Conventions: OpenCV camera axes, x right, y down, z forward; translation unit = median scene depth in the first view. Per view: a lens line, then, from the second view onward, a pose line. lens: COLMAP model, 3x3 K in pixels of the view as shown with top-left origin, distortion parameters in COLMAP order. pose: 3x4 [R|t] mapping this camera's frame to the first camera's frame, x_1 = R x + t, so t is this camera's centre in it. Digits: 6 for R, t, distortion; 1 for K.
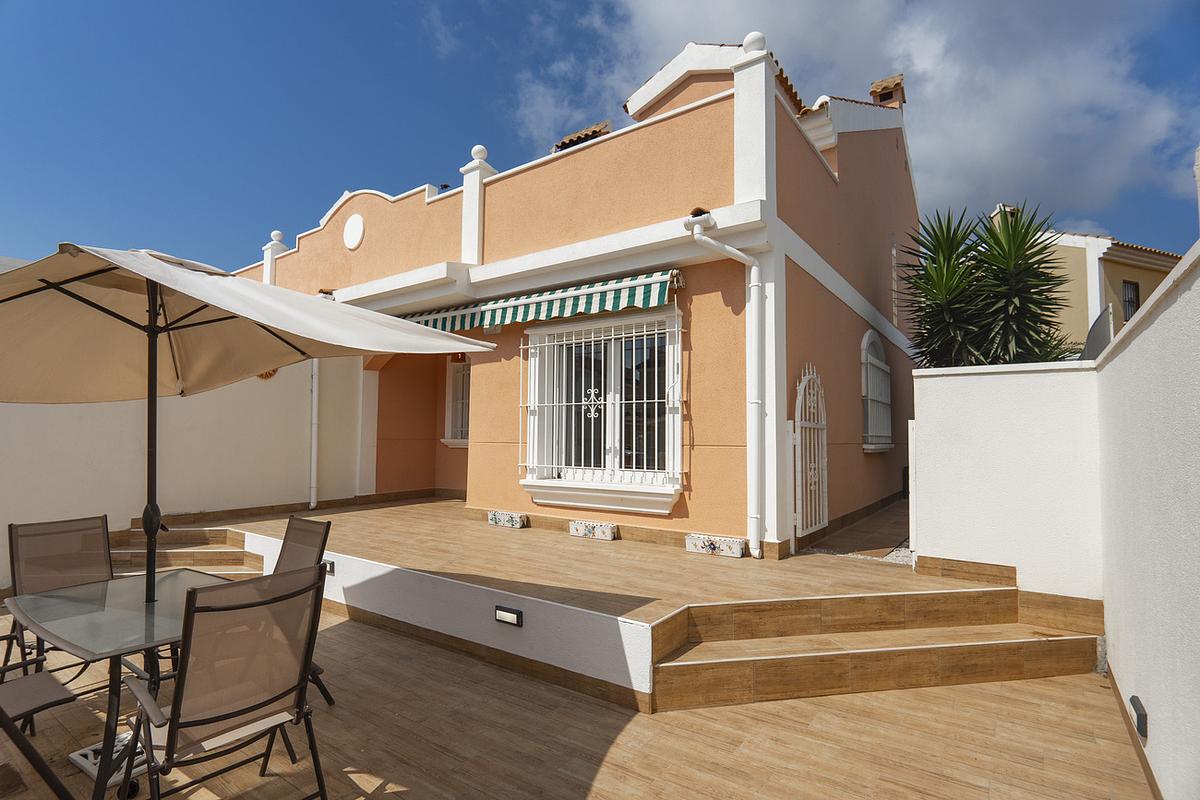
lens RADIAL K [[591.6, 0, 591.0], [0, 591.6, 403.2], [0, 0, 1]] dist [-0.018430, 0.008135]
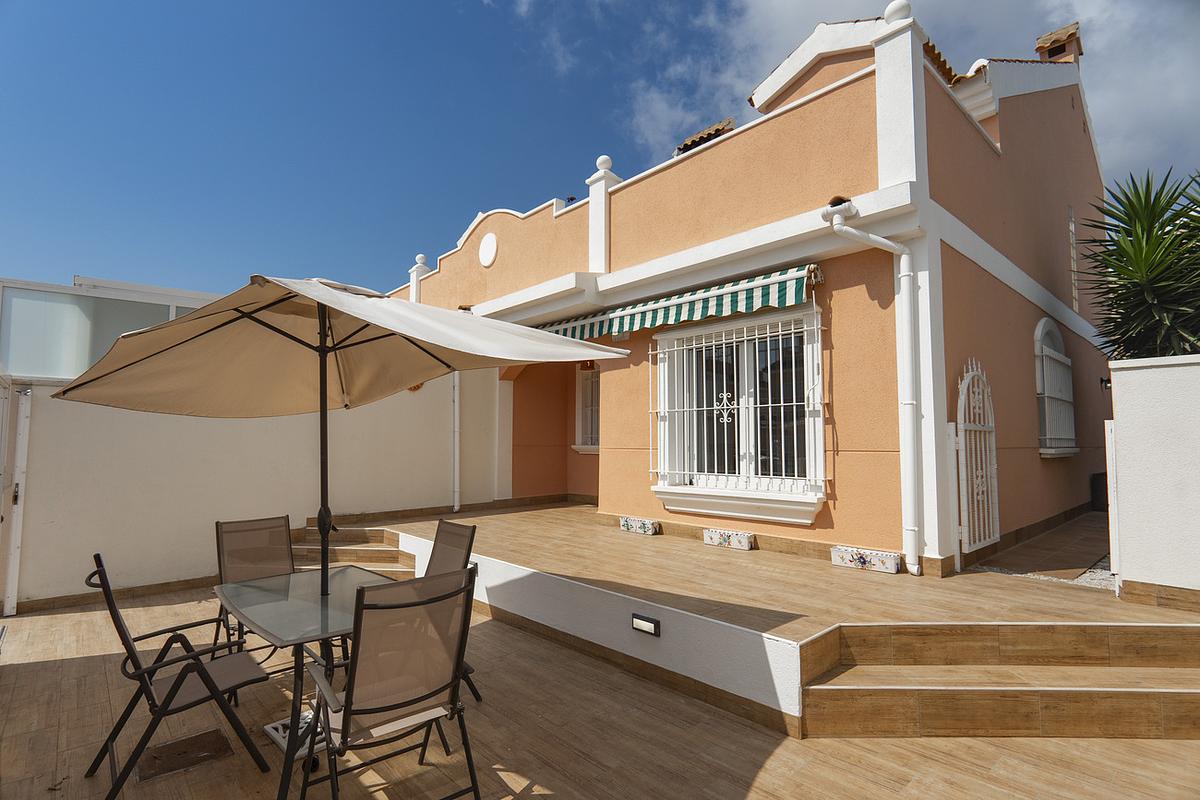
lens RADIAL K [[591.6, 0, 591.0], [0, 591.6, 403.2], [0, 0, 1]] dist [-0.018430, 0.008135]
pose [[0.977514, -0.021140, -0.209810, -0.010516], [0.019194, 0.999752, -0.011307, -0.000780], [0.209997, 0.007026, 0.977677, 0.008809]]
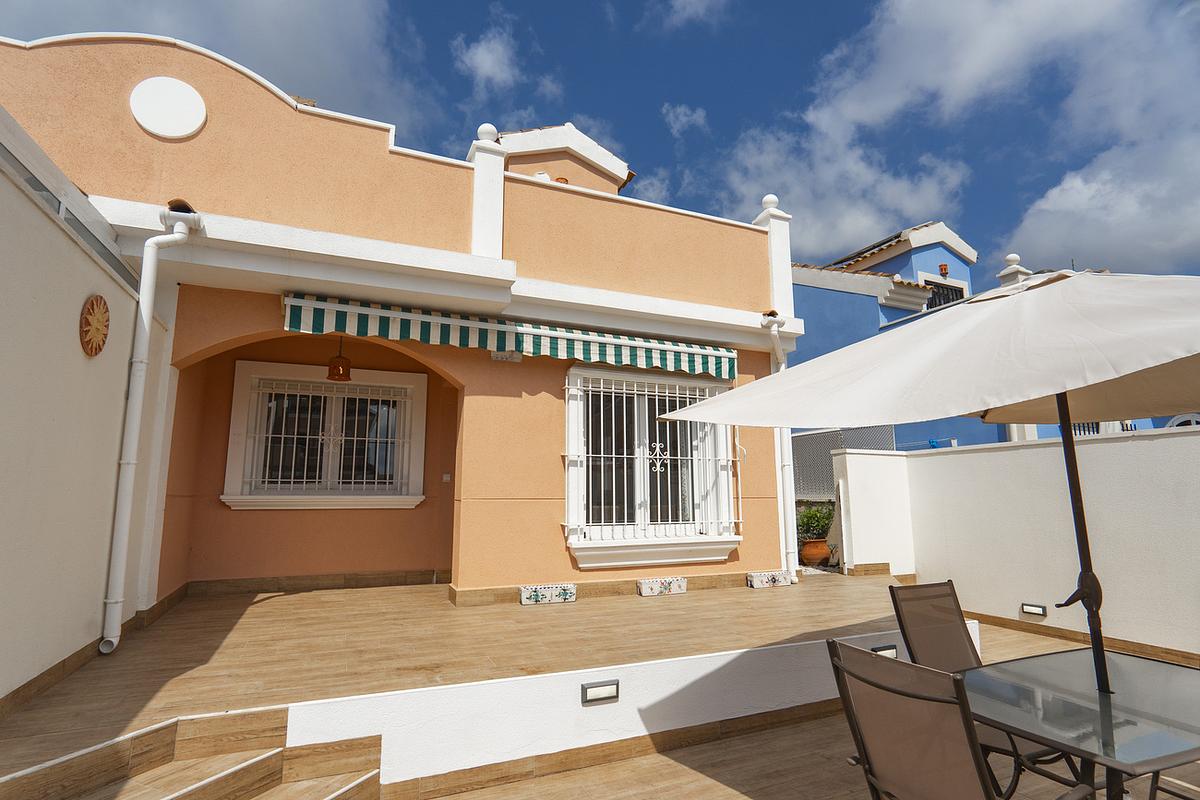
lens RADIAL K [[591.6, 0, 591.0], [0, 591.6, 403.2], [0, 0, 1]] dist [-0.018430, 0.008135]
pose [[0.505971, 0.125655, 0.853349, -1.091464], [-0.045920, 0.991853, -0.118822, 0.039370], [-0.861327, 0.020935, 0.507619, 0.695352]]
